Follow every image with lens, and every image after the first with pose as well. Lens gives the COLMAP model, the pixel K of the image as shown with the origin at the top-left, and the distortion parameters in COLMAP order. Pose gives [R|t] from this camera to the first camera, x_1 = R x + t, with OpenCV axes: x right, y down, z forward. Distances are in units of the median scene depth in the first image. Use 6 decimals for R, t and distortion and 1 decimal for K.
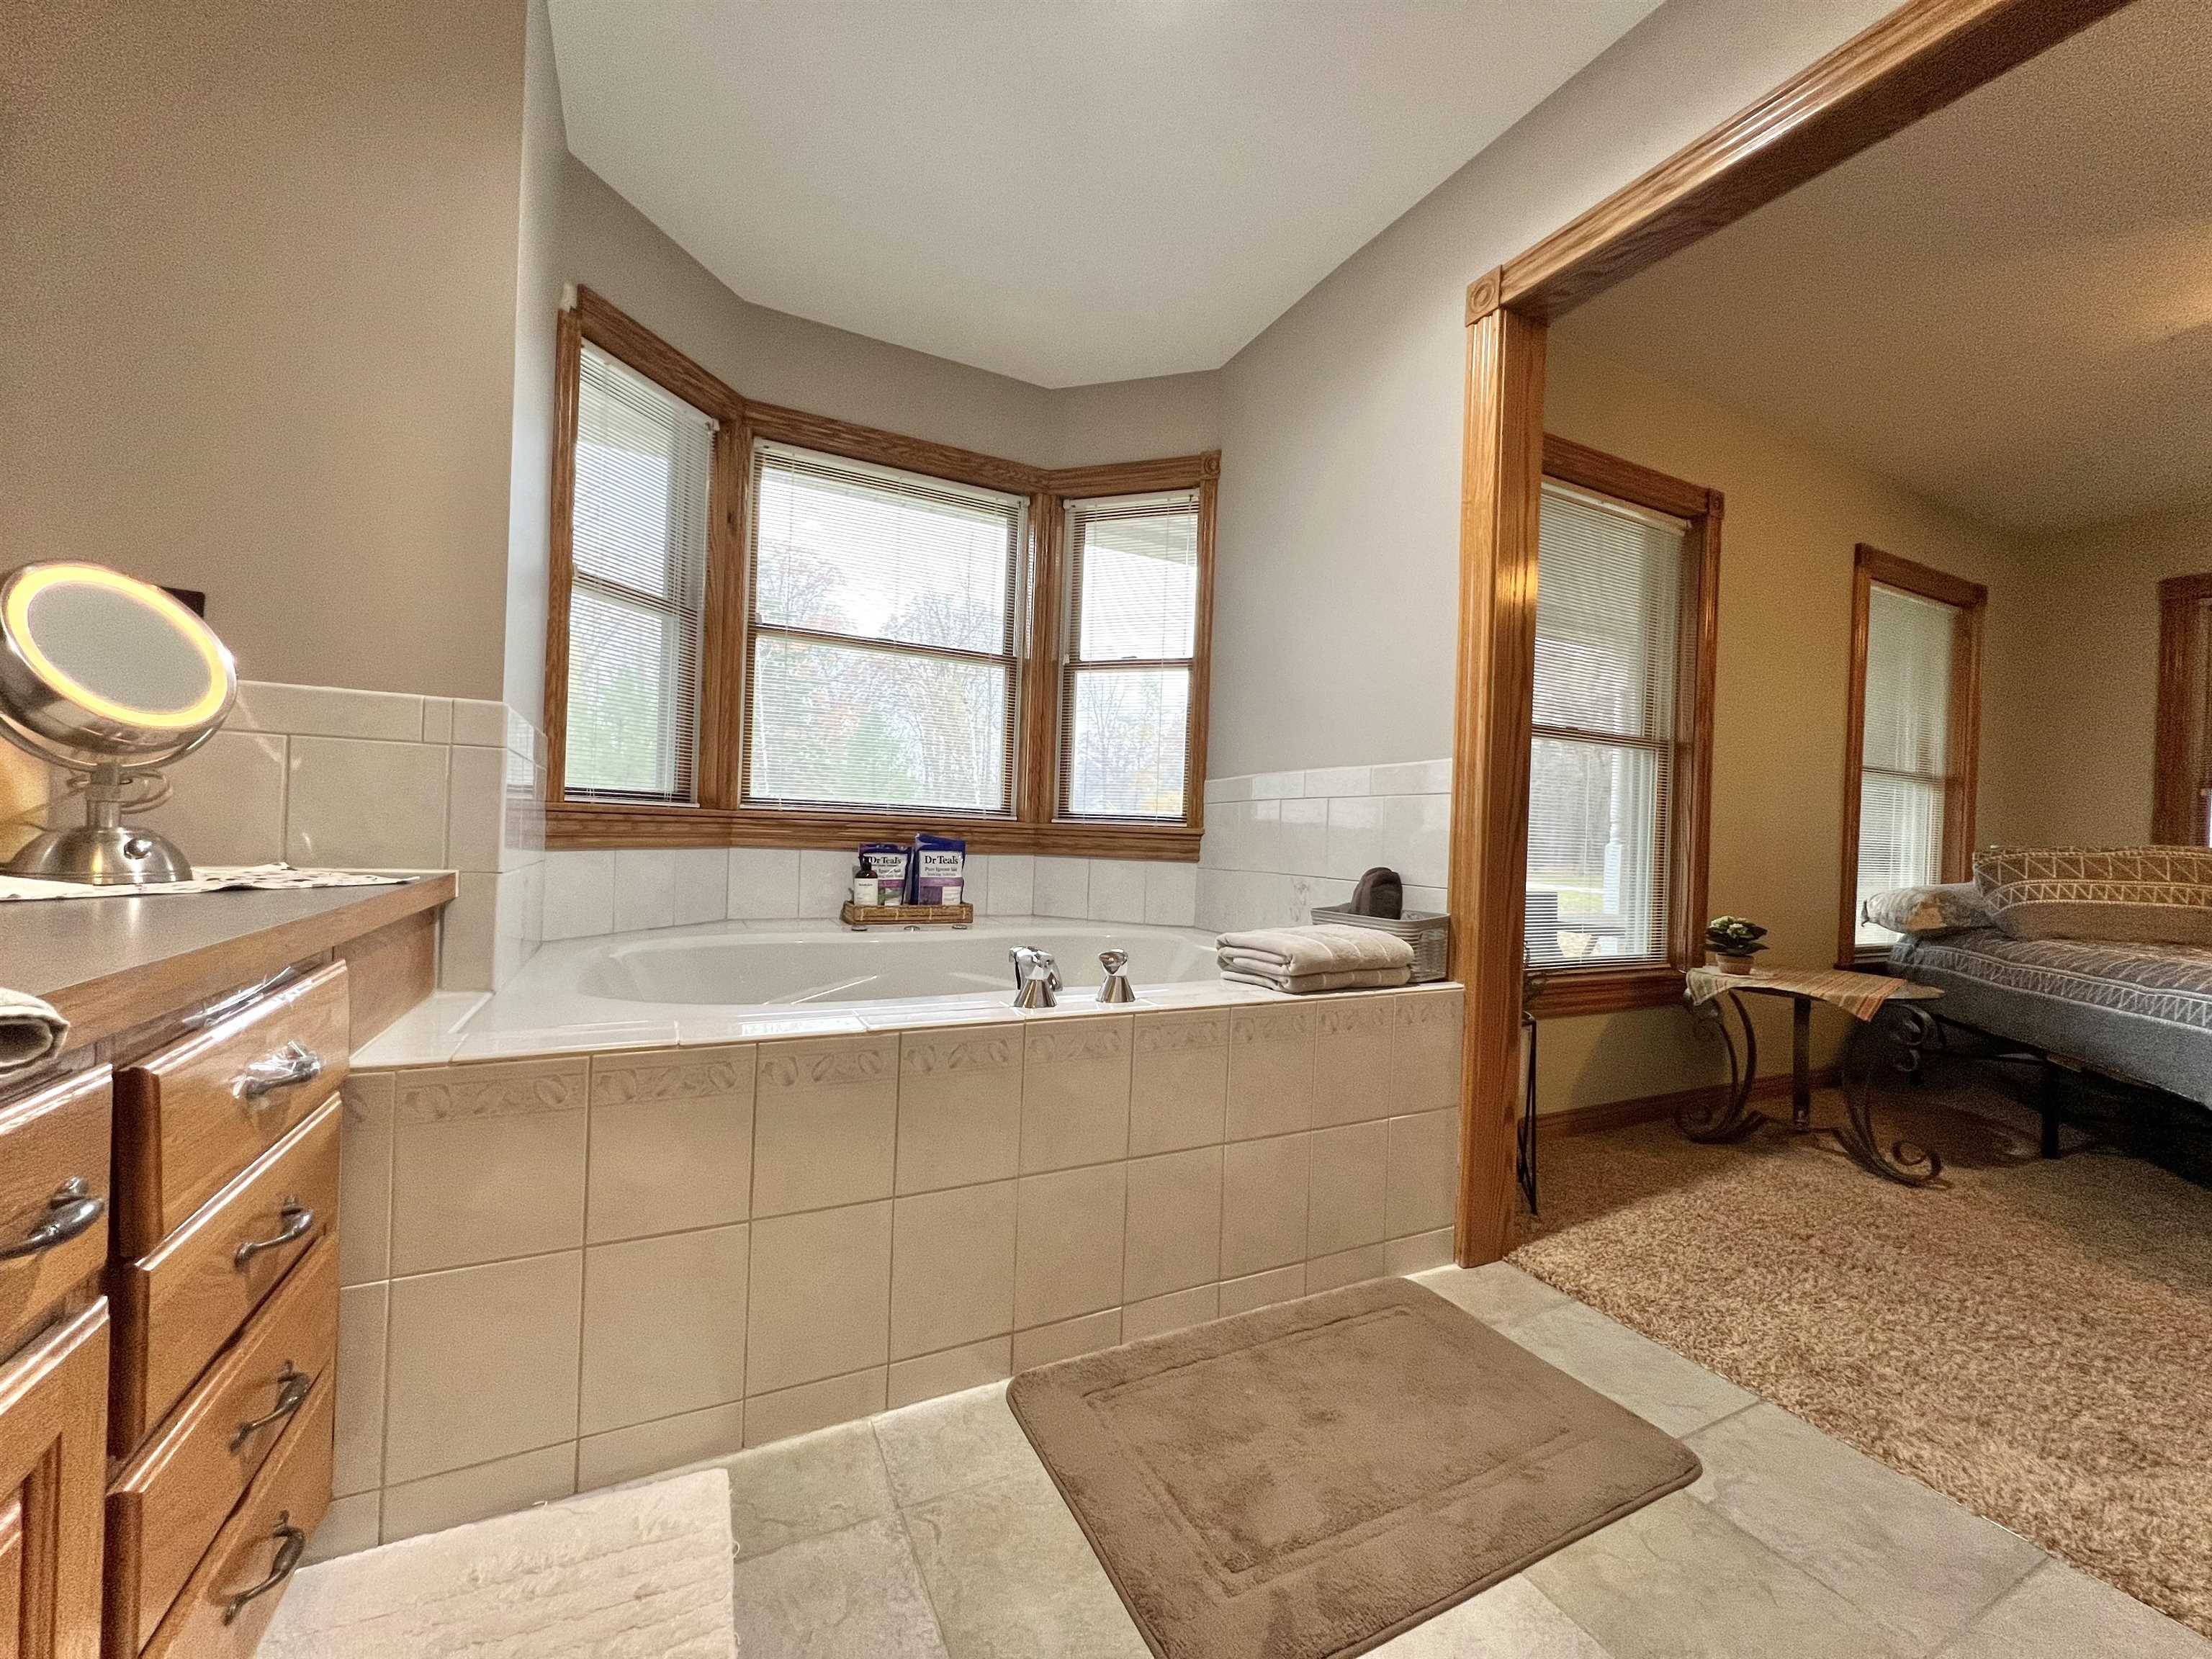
lens RADIAL K [[885.7, 0, 1114.9], [0, 885.7, 827.9], [0, 0, 1]] dist [0.006954, -0.000148]
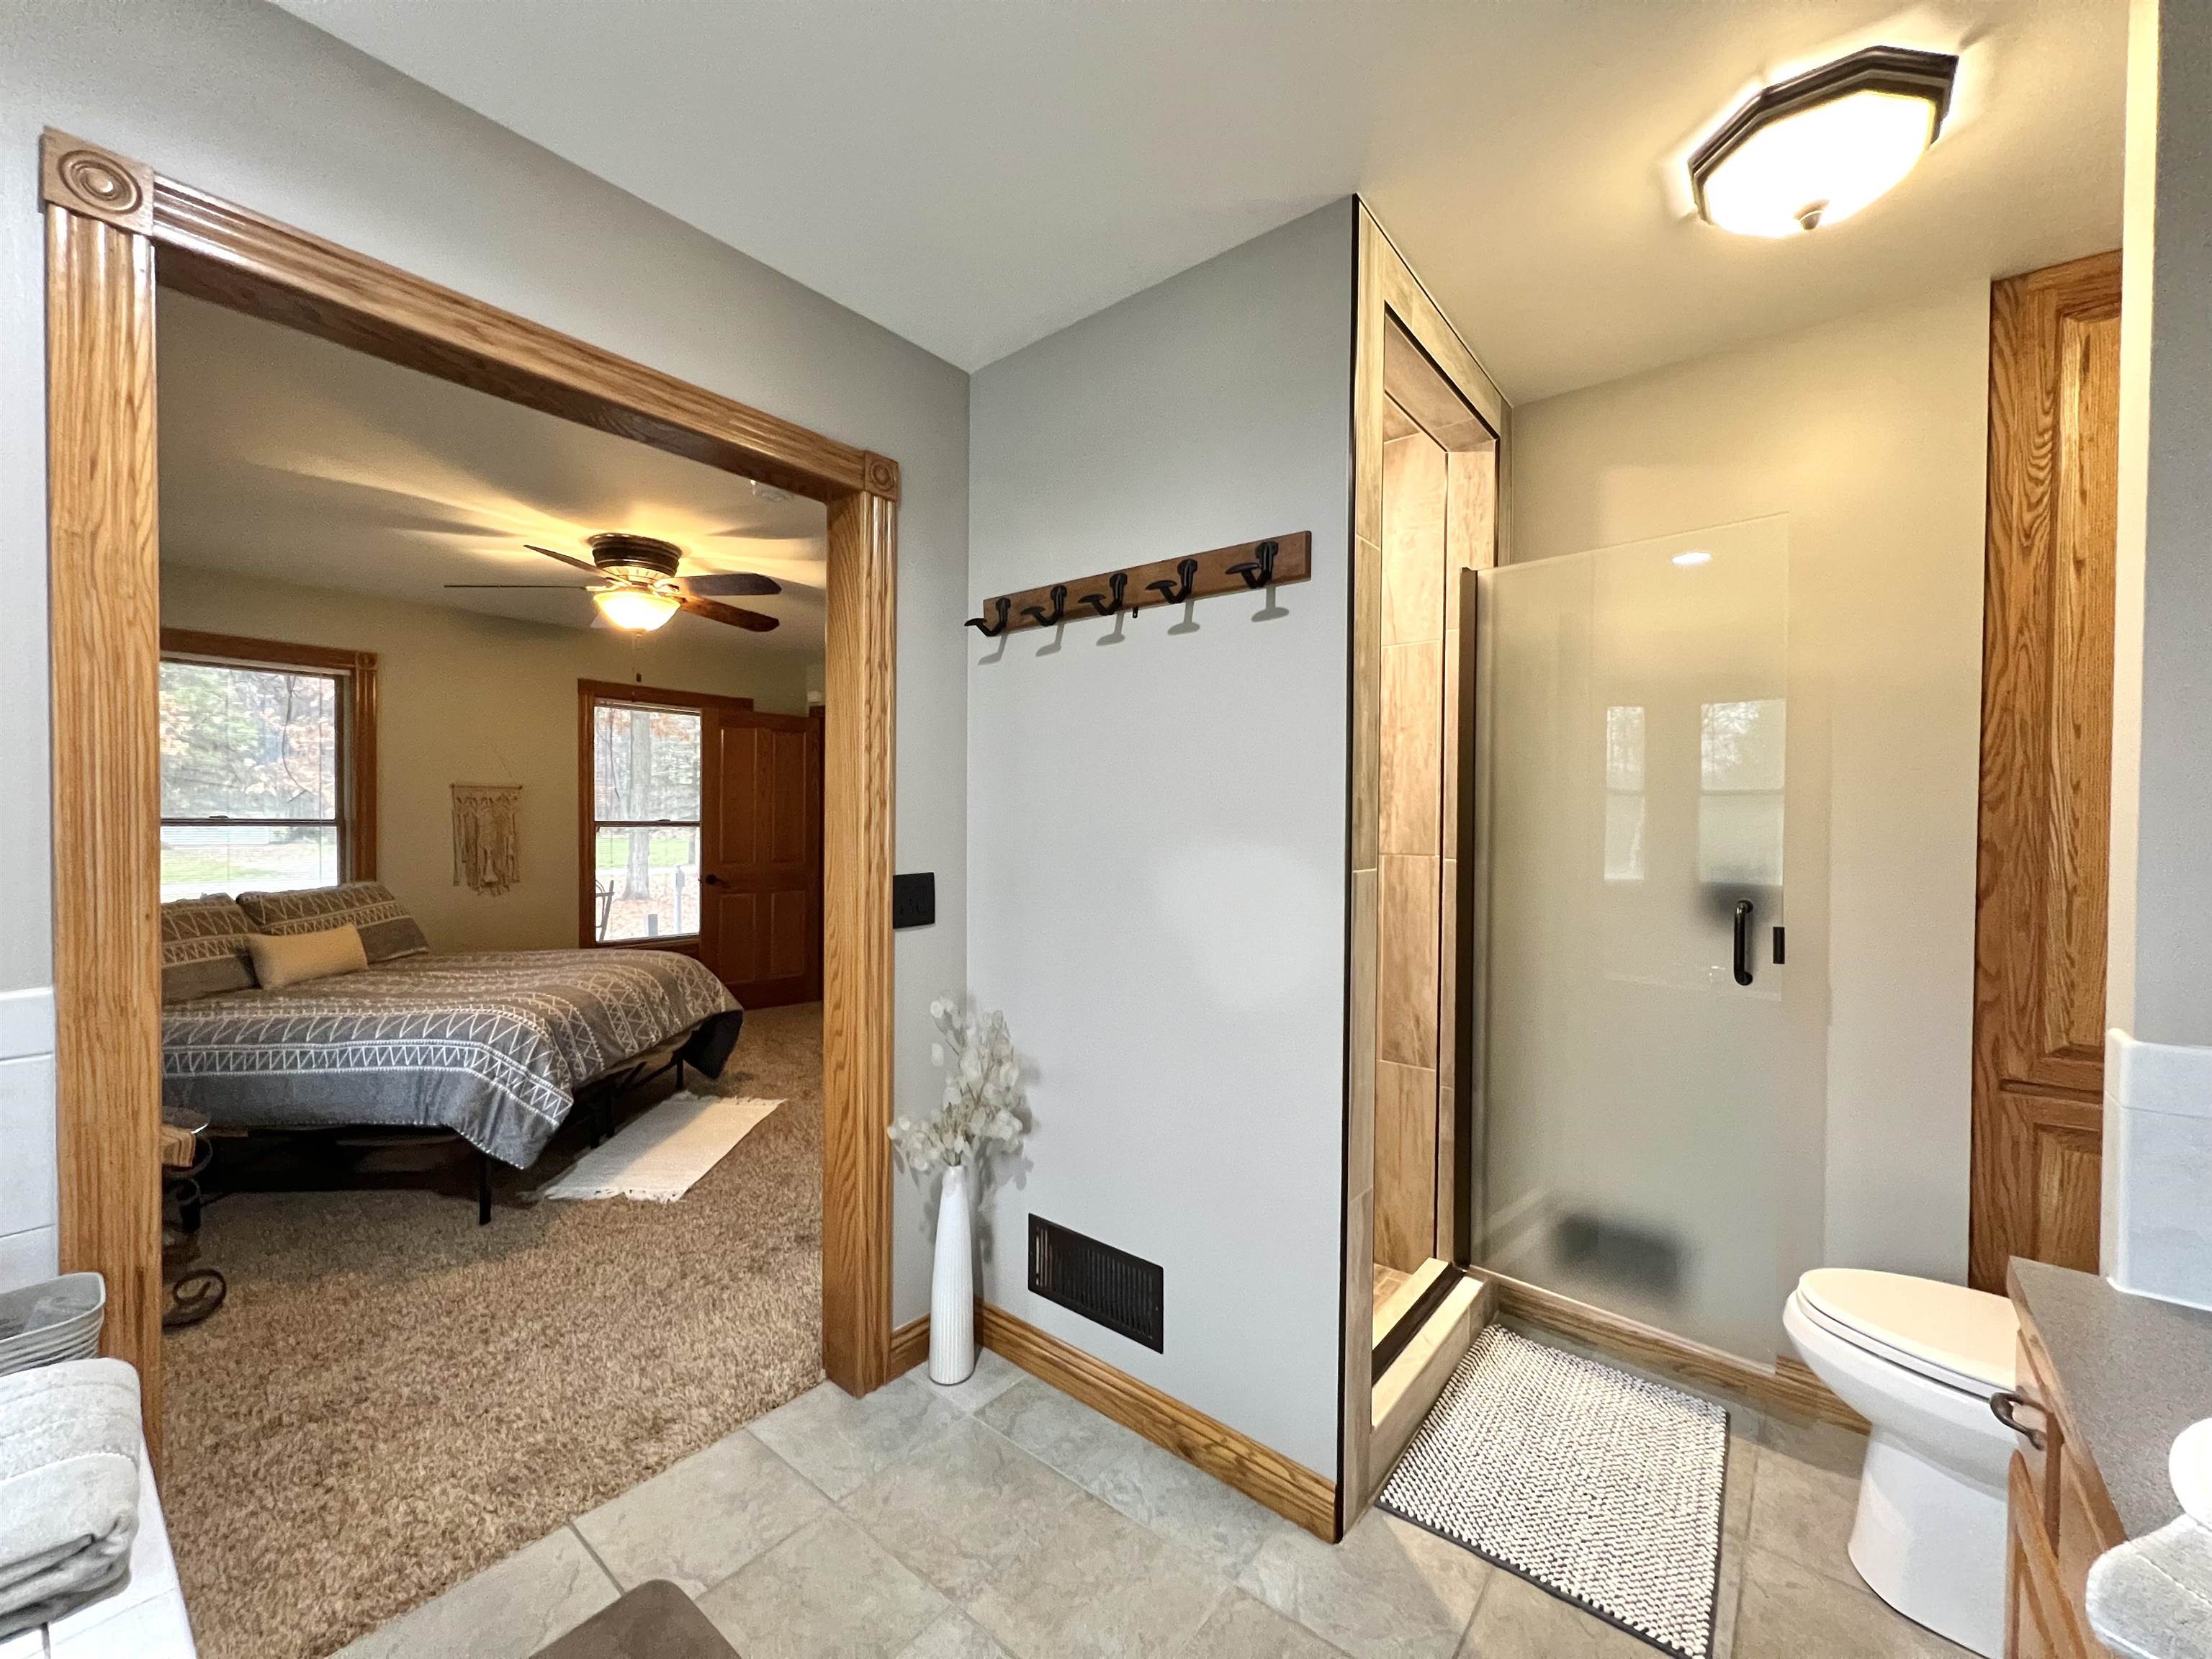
lens RADIAL K [[885.6, 0, 1109.0], [0, 885.6, 831.7], [0, 0, 1]] dist [0.000092, 0.000412]
pose [[-0.406976, -0.052428, 0.911933, -0.285012], [-0.024142, 0.998620, 0.046638, -0.161058], [-0.913120, -0.003036, -0.407680, 0.468337]]
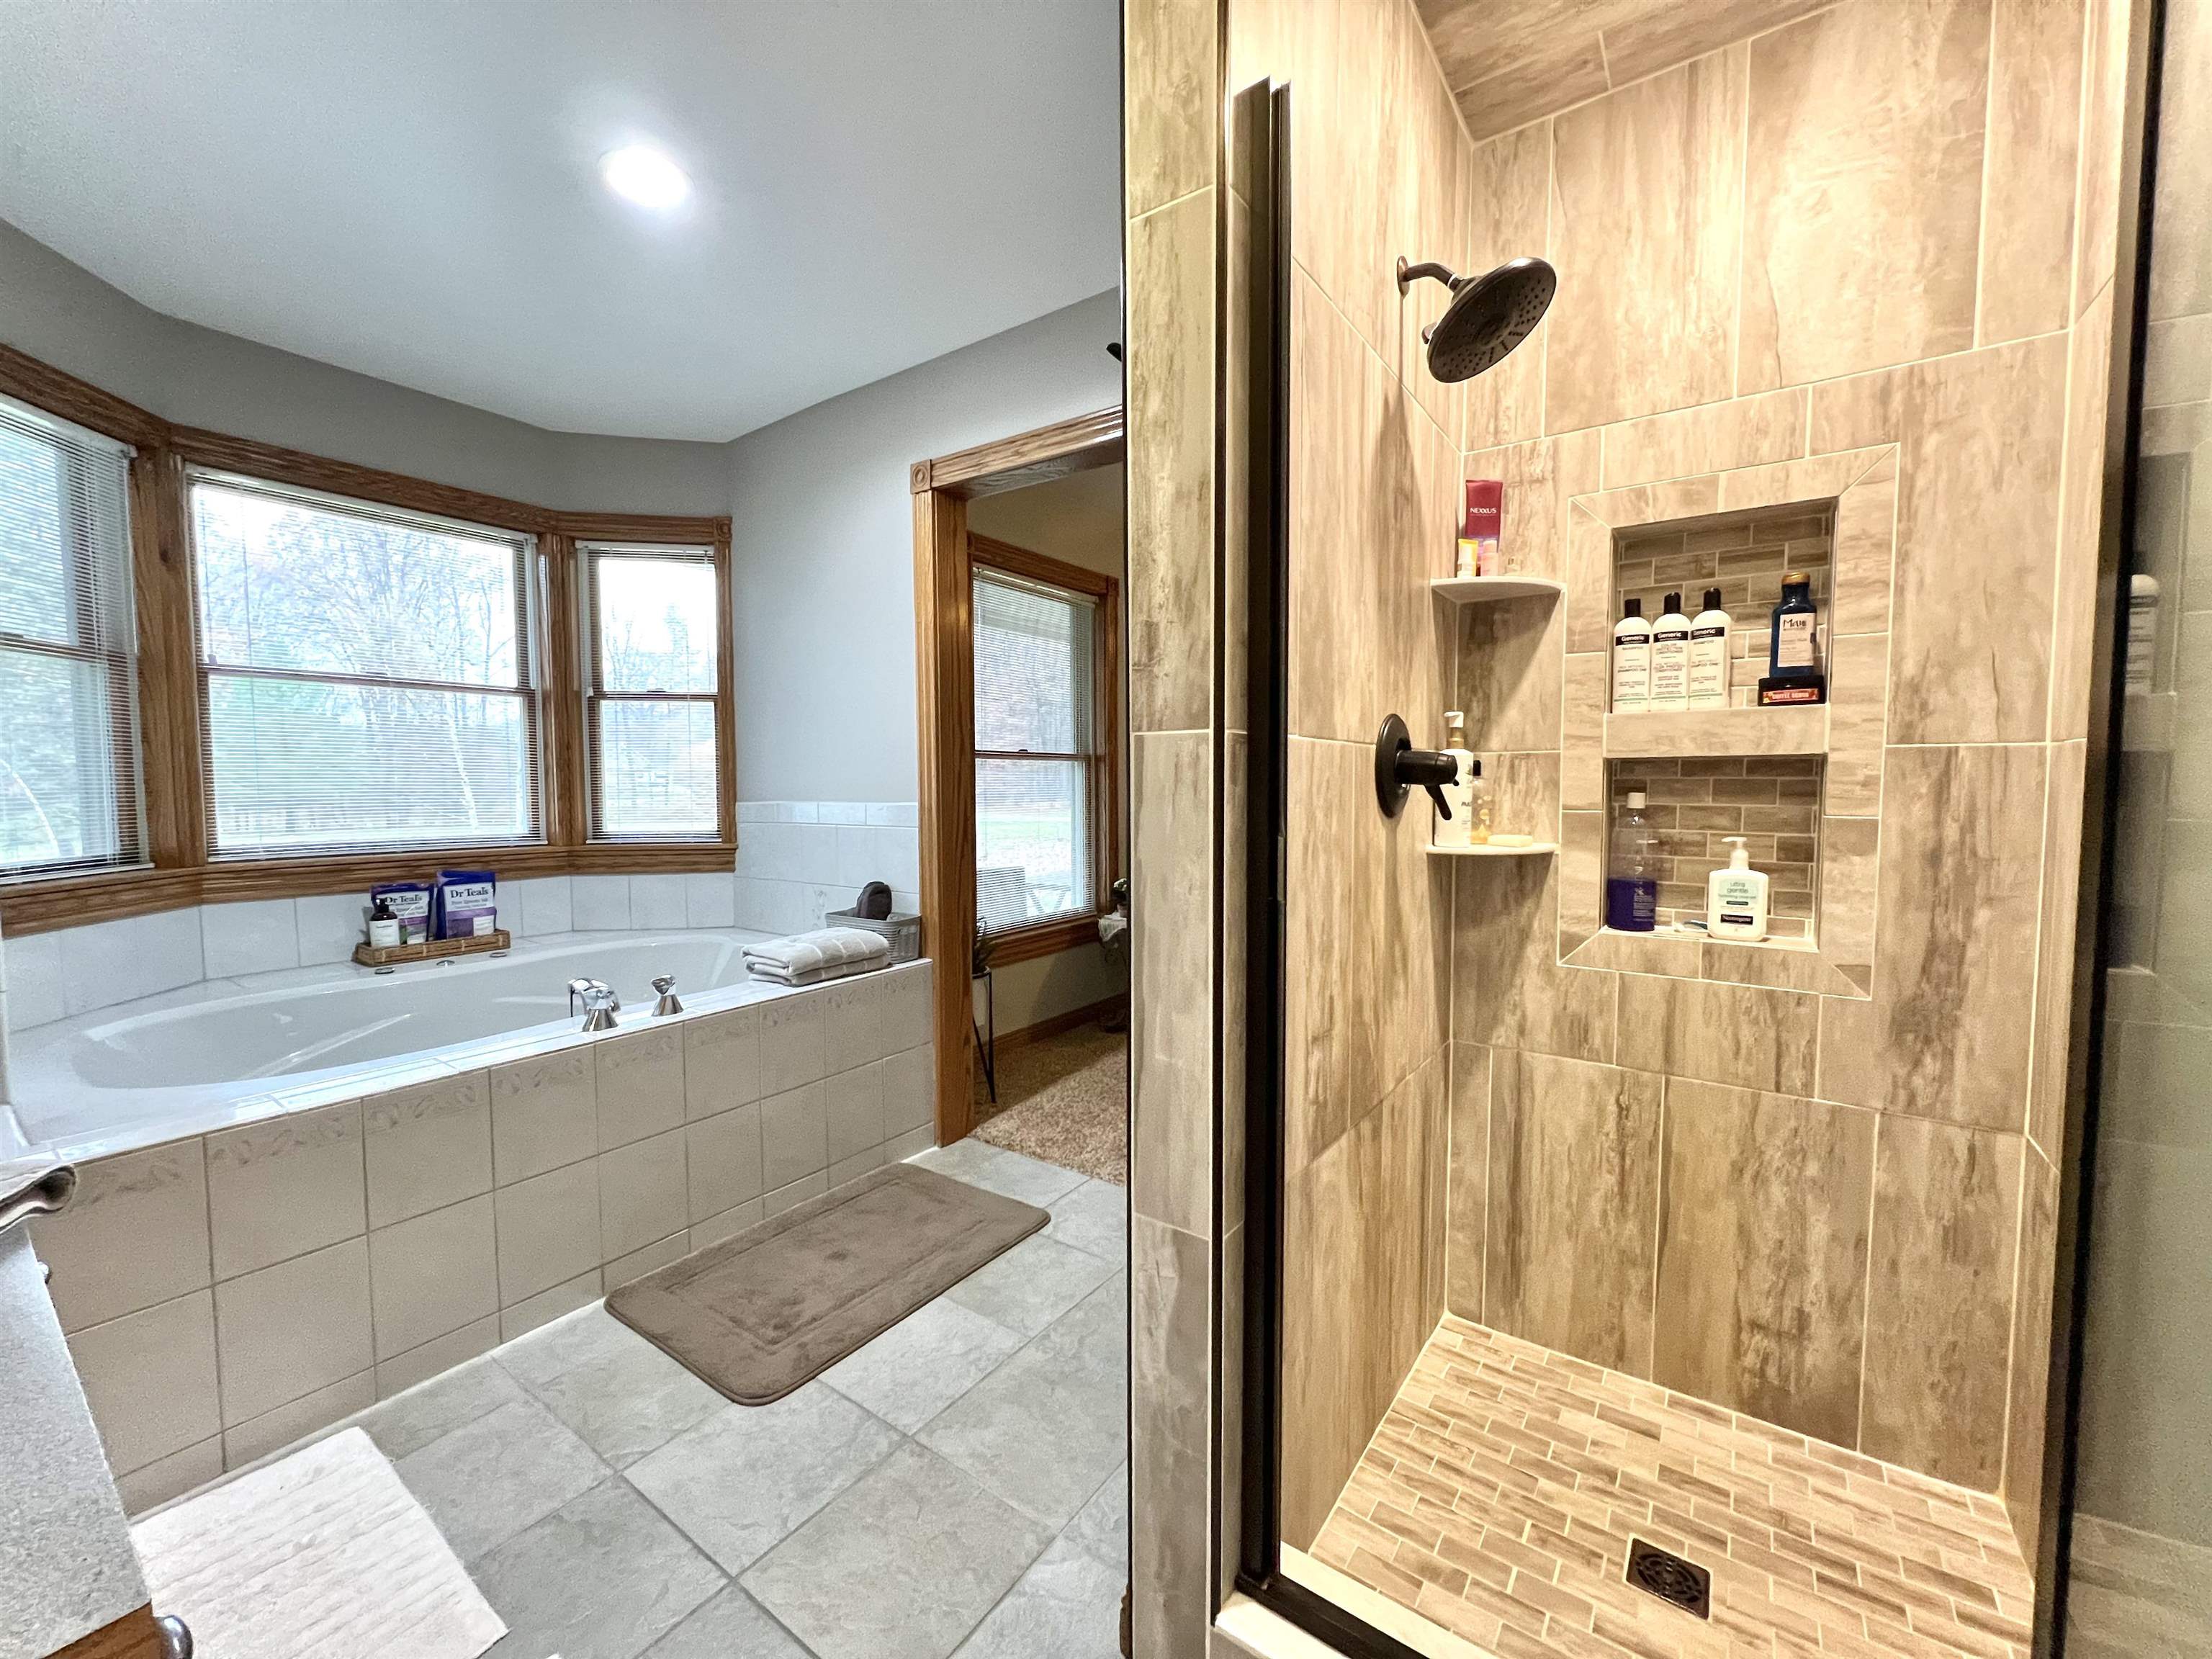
lens RADIAL K [[885.6, 0, 1109.0], [0, 885.6, 831.7], [0, 0, 1]] dist [0.000092, 0.000412]
pose [[0.884849, -0.066517, 0.461104, -0.004800], [0.033924, 0.996327, 0.078627, -0.098437], [-0.464640, -0.053931, 0.883856, -0.293072]]
